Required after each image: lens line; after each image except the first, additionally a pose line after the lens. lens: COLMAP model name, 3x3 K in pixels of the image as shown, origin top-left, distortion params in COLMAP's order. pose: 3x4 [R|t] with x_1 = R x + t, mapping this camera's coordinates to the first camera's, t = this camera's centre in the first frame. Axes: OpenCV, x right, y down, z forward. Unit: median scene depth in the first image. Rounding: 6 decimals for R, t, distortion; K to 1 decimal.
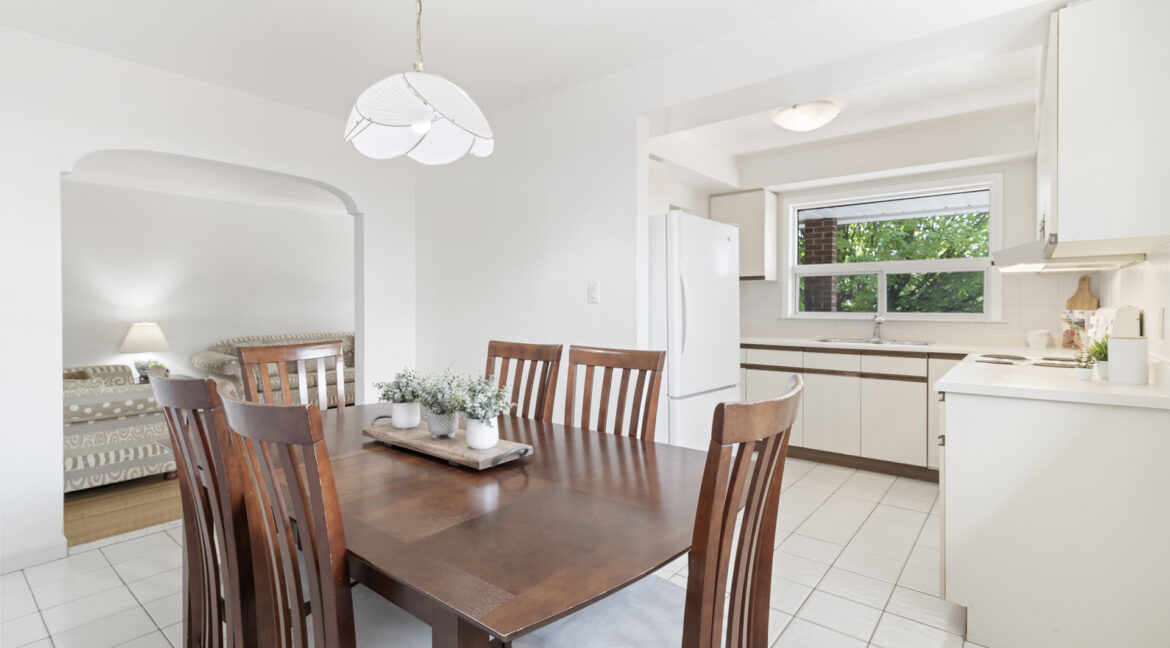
lens RADIAL K [[541.7, 0, 573.9], [0, 541.7, 315.1], [0, 0, 1]] dist [-0.005557, -0.001159]
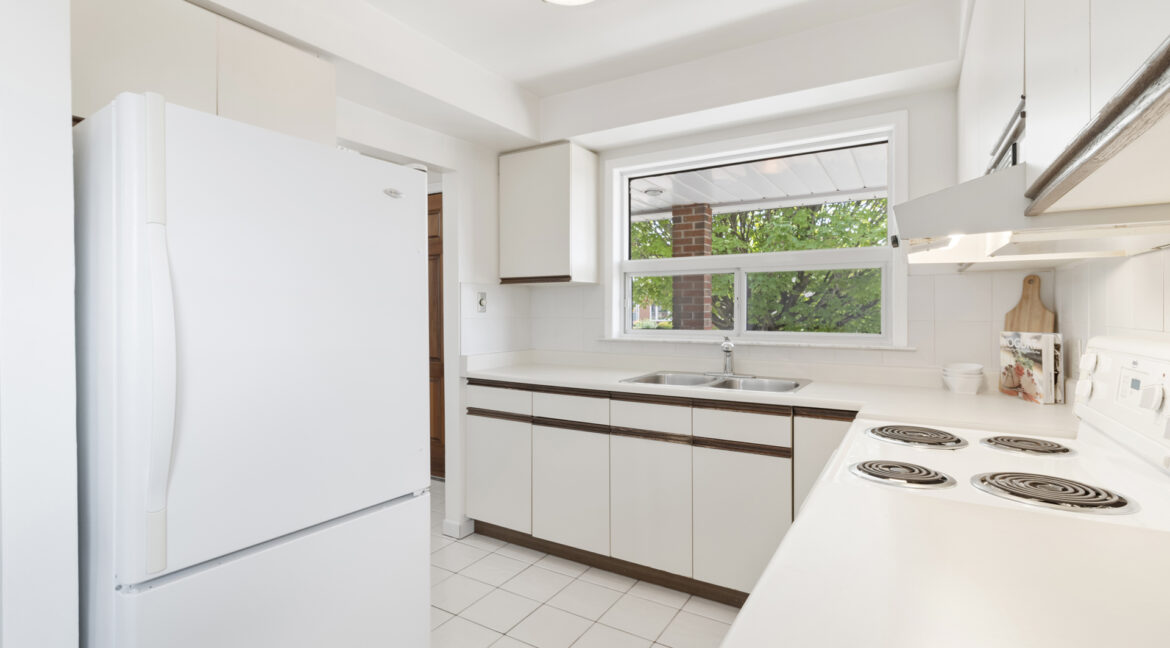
lens RADIAL K [[541.7, 0, 586.1], [0, 541.7, 318.4], [0, 0, 1]] dist [-0.005557, -0.001159]
pose [[0.989686, -0.005463, 0.143152, 0.327674], [0.006018, 0.999976, -0.003446, -0.022069], [-0.143129, 0.004272, 0.989695, 0.424358]]
